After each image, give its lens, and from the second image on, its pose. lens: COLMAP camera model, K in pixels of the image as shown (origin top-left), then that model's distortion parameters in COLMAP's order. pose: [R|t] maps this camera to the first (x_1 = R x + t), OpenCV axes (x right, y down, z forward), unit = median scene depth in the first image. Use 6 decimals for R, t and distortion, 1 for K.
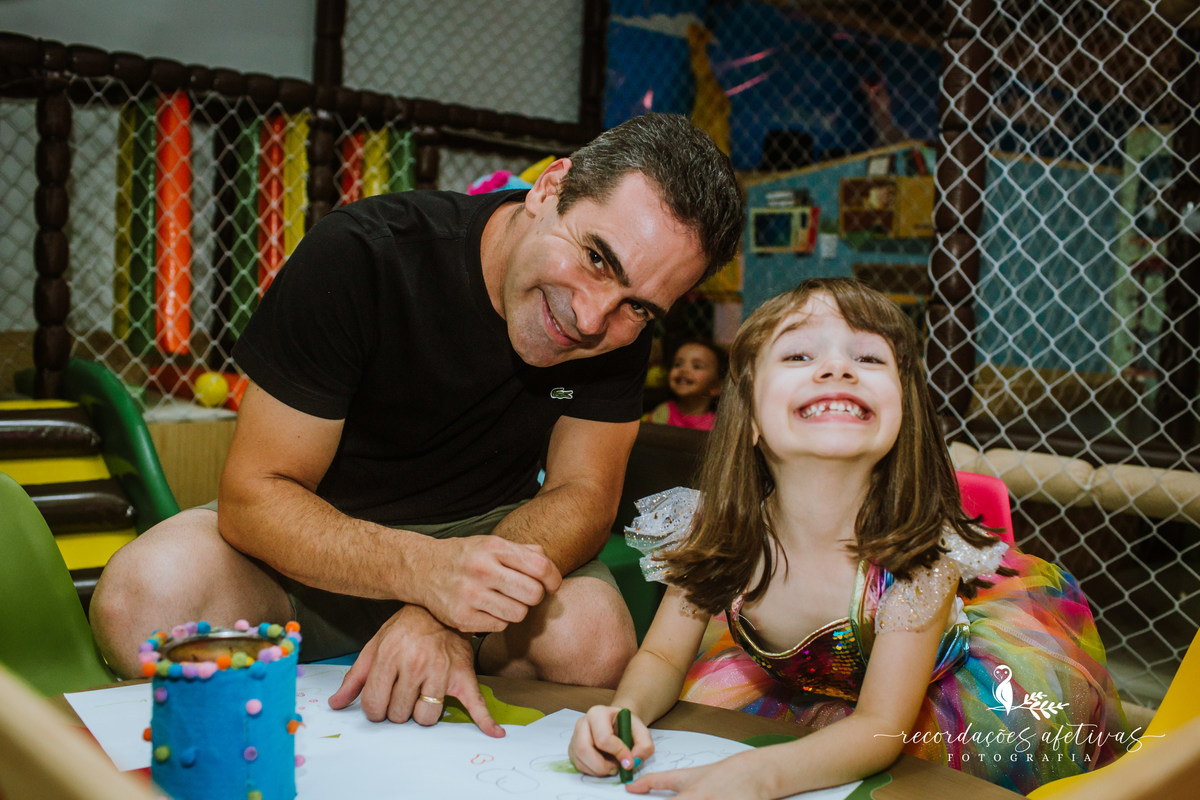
lens RADIAL K [[1284.5, 0, 601.1], [0, 1284.5, 392.1], [0, 0, 1]] dist [-0.049768, 0.000000]
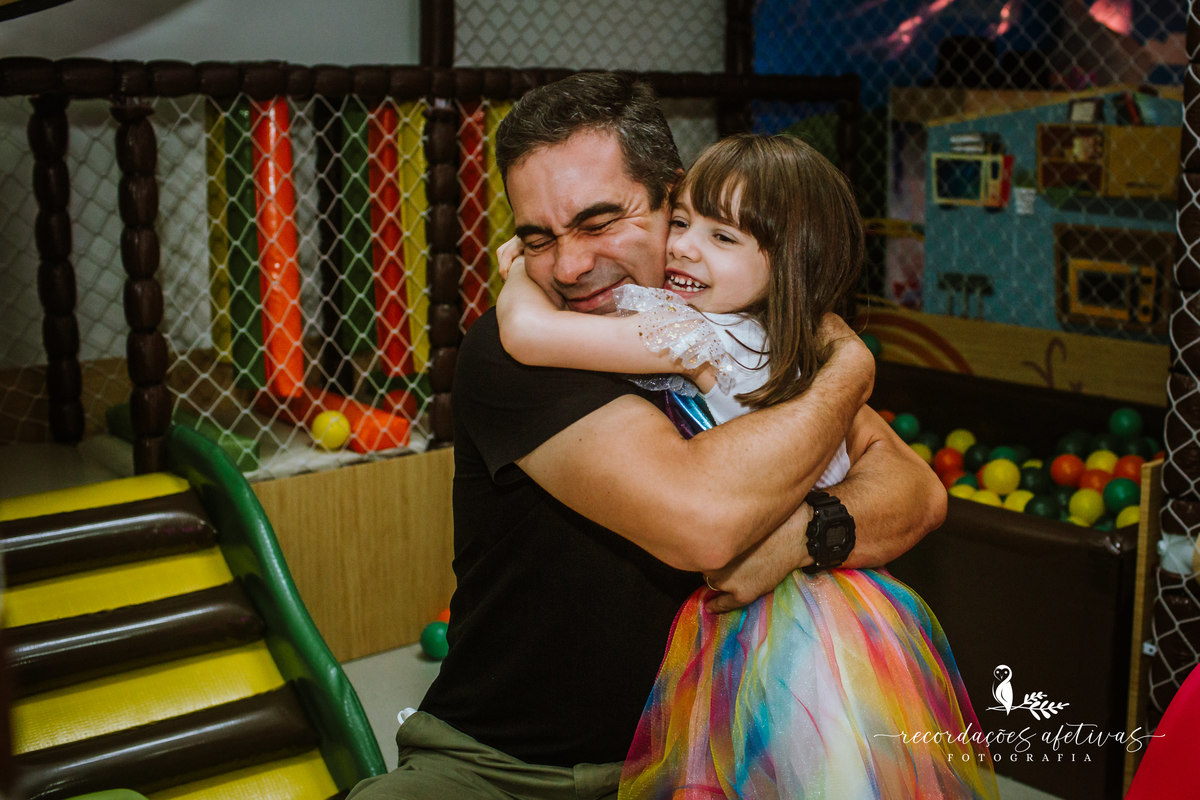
lens RADIAL K [[1440.5, 0, 701.3], [0, 1440.5, 329.2], [0, 0, 1]] dist [-0.070022, 0.000000]
pose [[0.999185, -0.033542, -0.022449, -0.027829], [0.035248, 0.996129, 0.080525, -0.145938], [0.019661, -0.081250, 0.996500, 0.032737]]
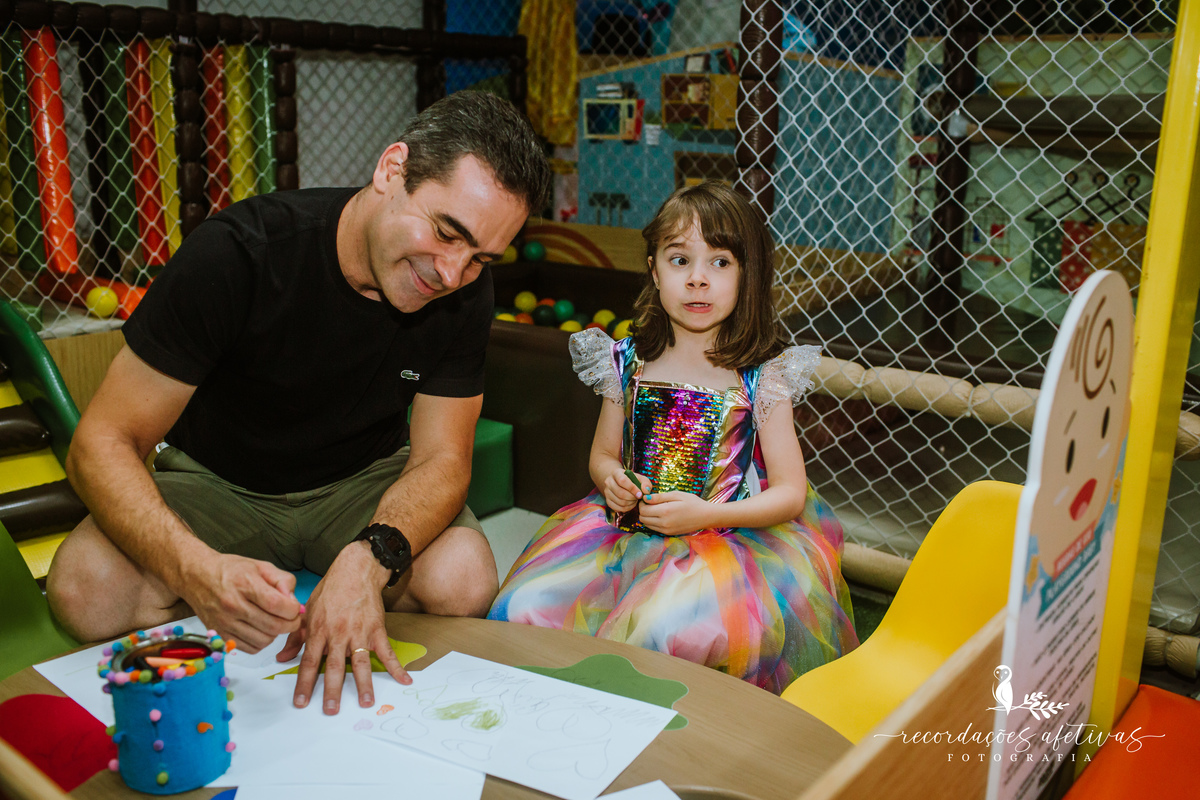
lens RADIAL K [[1180.3, 0, 604.7], [0, 1180.3, 395.3], [0, 0, 1]] dist [-0.044610, 0.000000]
pose [[0.991798, -0.051014, 0.117197, 0.003249], [0.030916, 0.985420, 0.167306, -0.080829], [-0.124024, -0.162311, 0.978914, -0.058421]]
